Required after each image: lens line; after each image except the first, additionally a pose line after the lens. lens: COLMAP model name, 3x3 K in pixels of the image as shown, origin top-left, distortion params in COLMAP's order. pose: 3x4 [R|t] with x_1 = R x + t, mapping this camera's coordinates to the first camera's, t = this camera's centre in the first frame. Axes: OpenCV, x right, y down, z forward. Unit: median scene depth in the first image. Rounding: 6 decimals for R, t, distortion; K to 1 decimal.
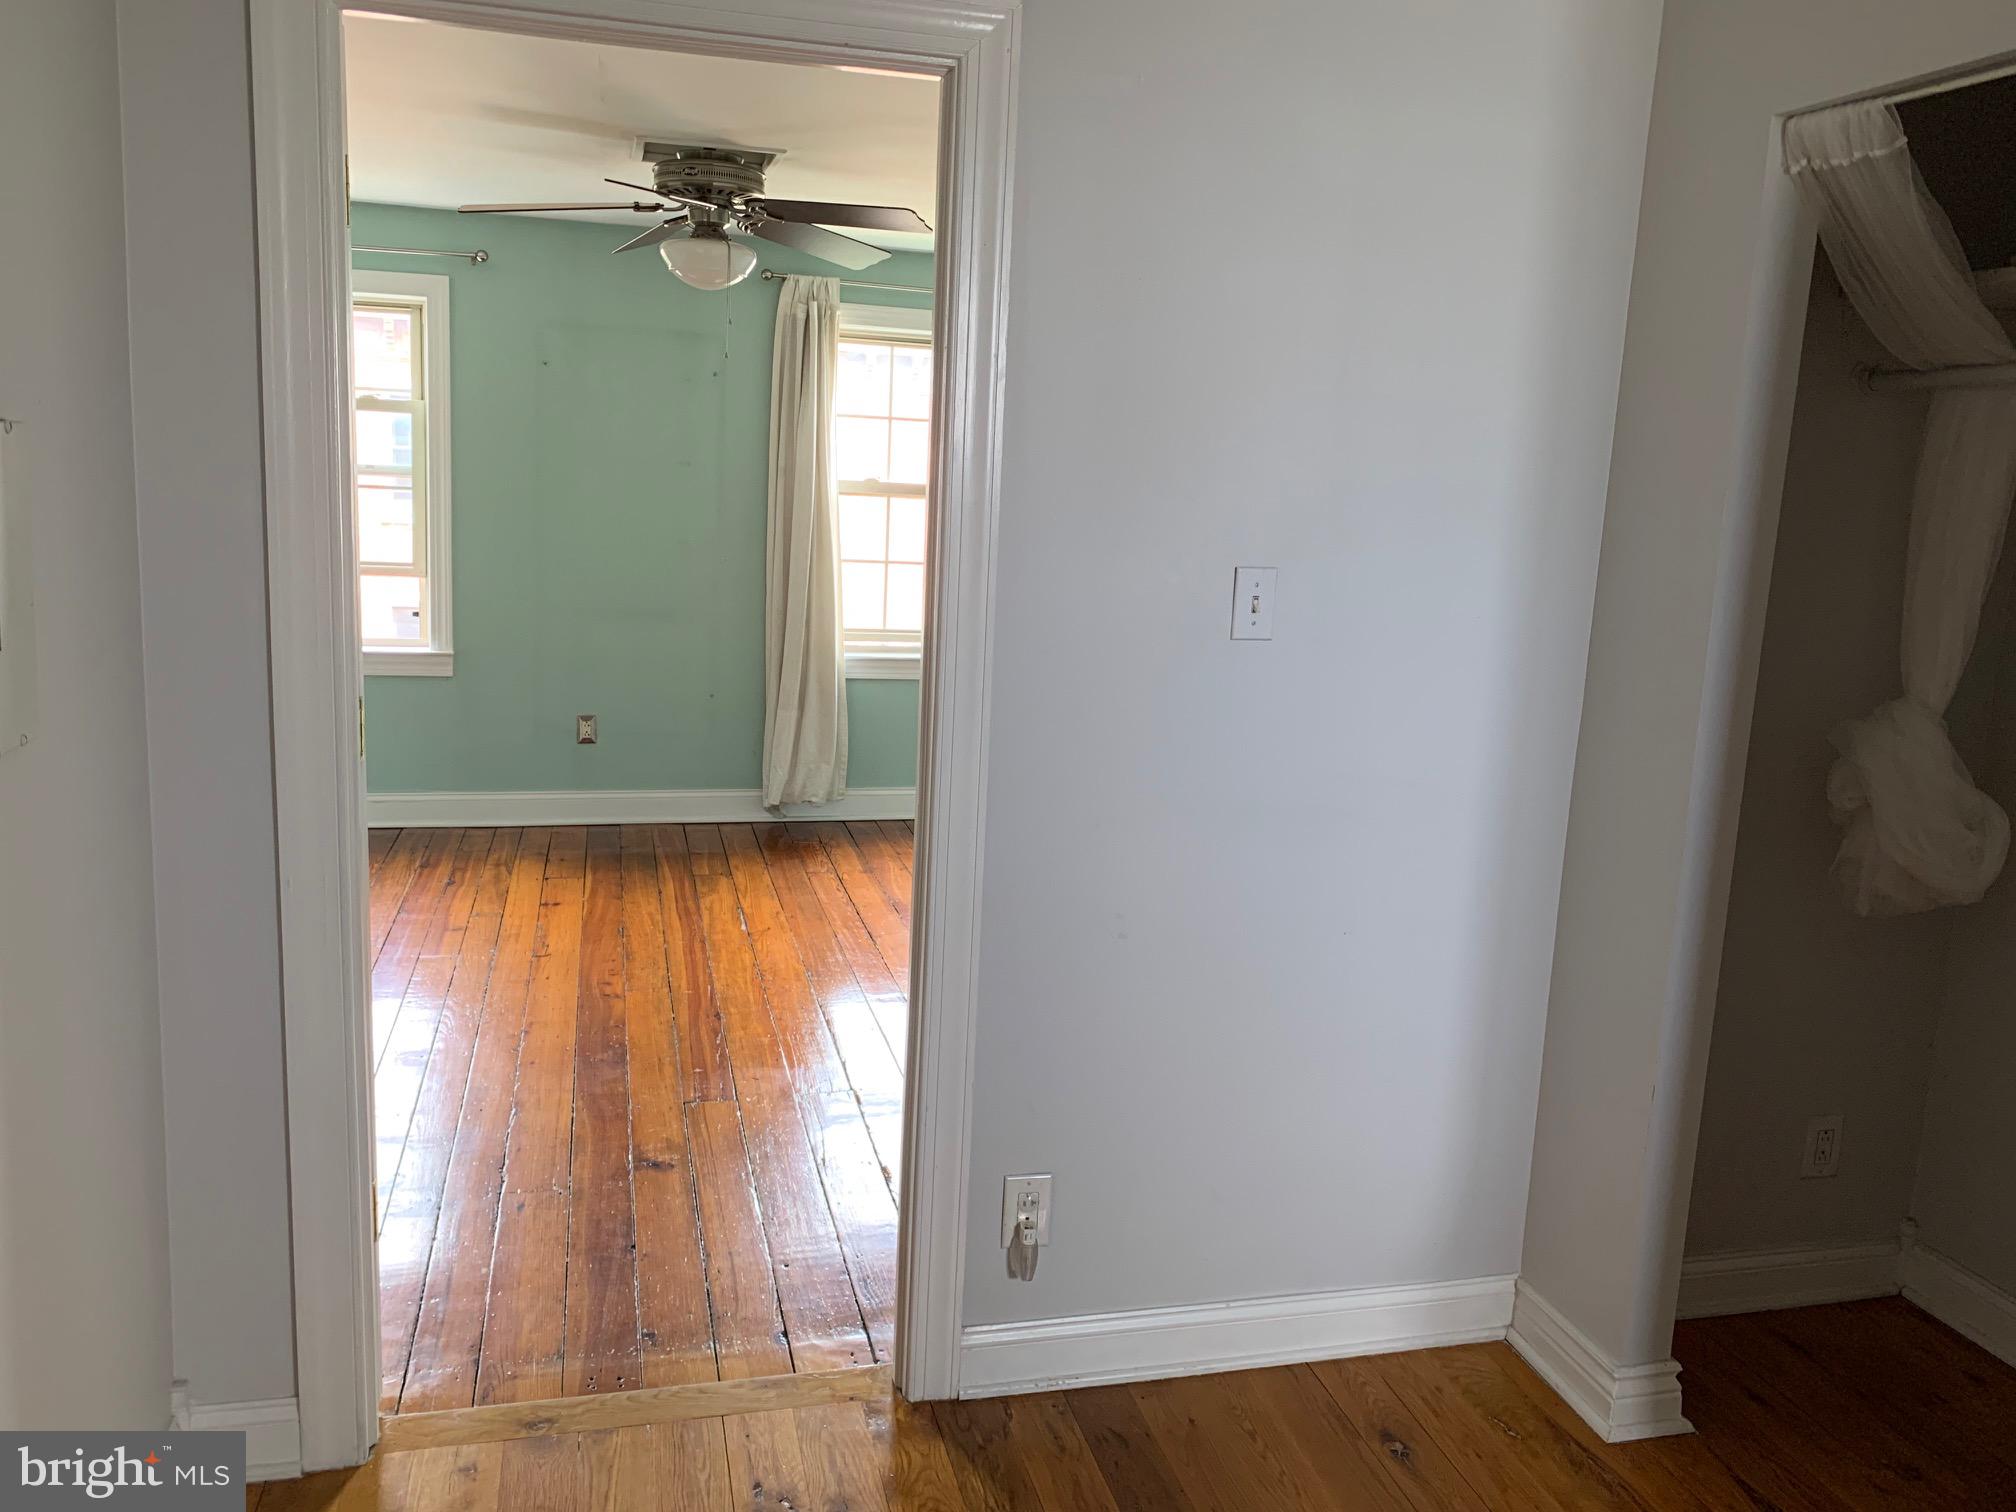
lens RADIAL K [[1536.1, 0, 1055.6], [0, 1536.1, 757.5], [0, 0, 1]] dist [0.056776, -0.279998]
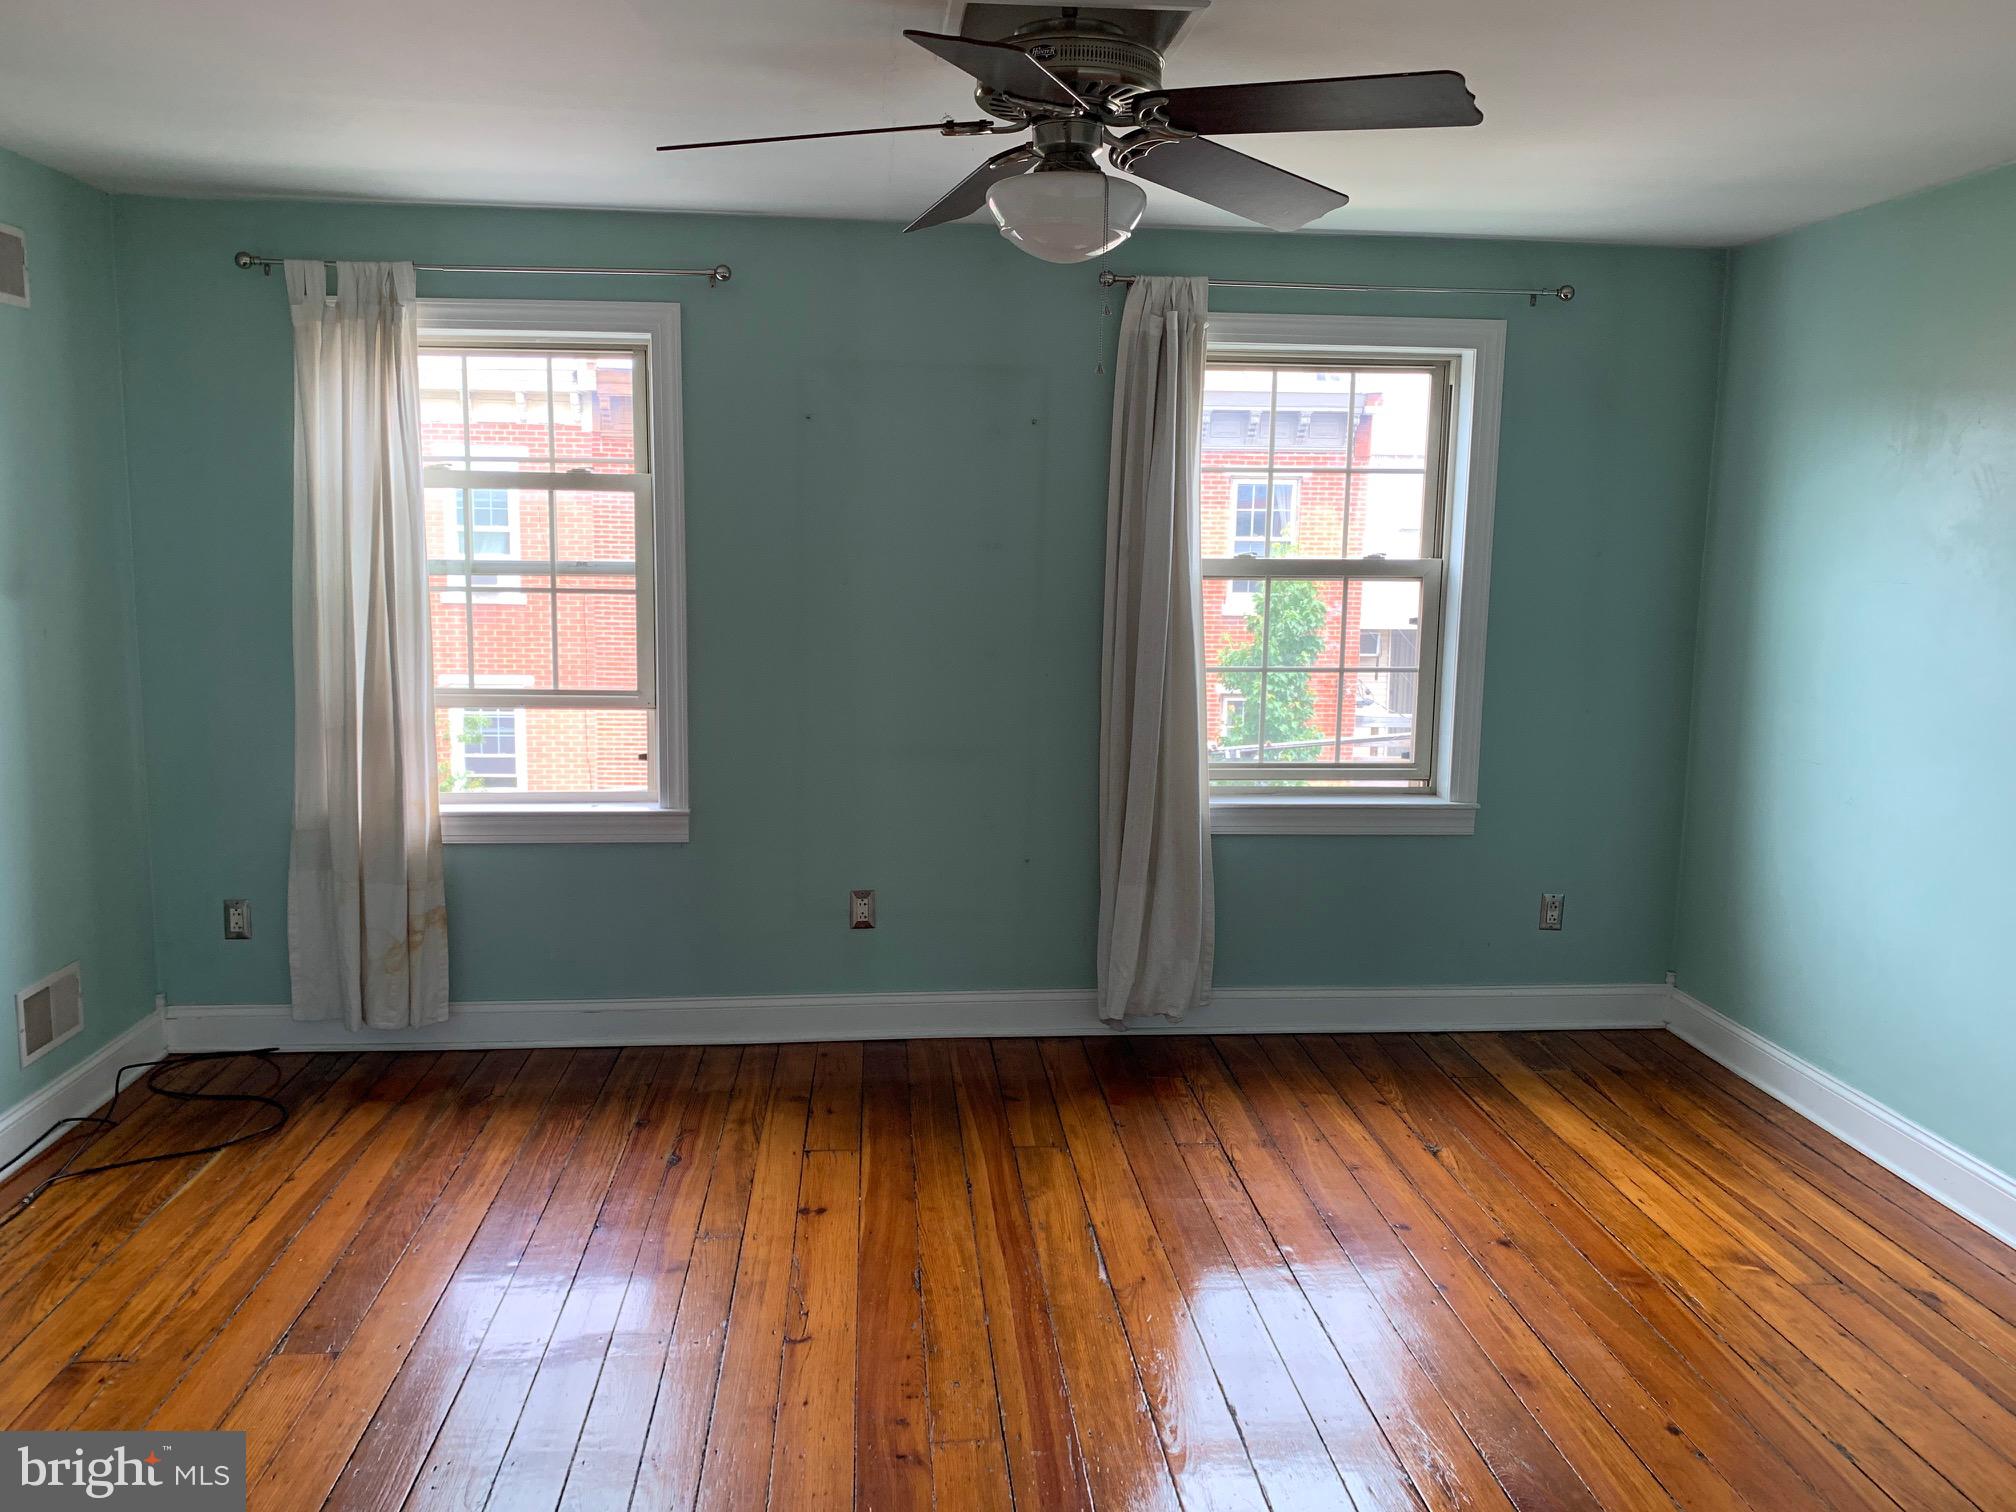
lens RADIAL K [[1533.4, 0, 1008.0], [0, 1533.4, 756.0], [0, 0, 1]] dist [-0.005883, -0.001219]
pose [[0.980929, -0.010355, -0.194091, -0.109281], [0.002515, 0.999172, -0.040598, -0.072184], [0.194351, 0.039336, 0.980143, 0.343521]]
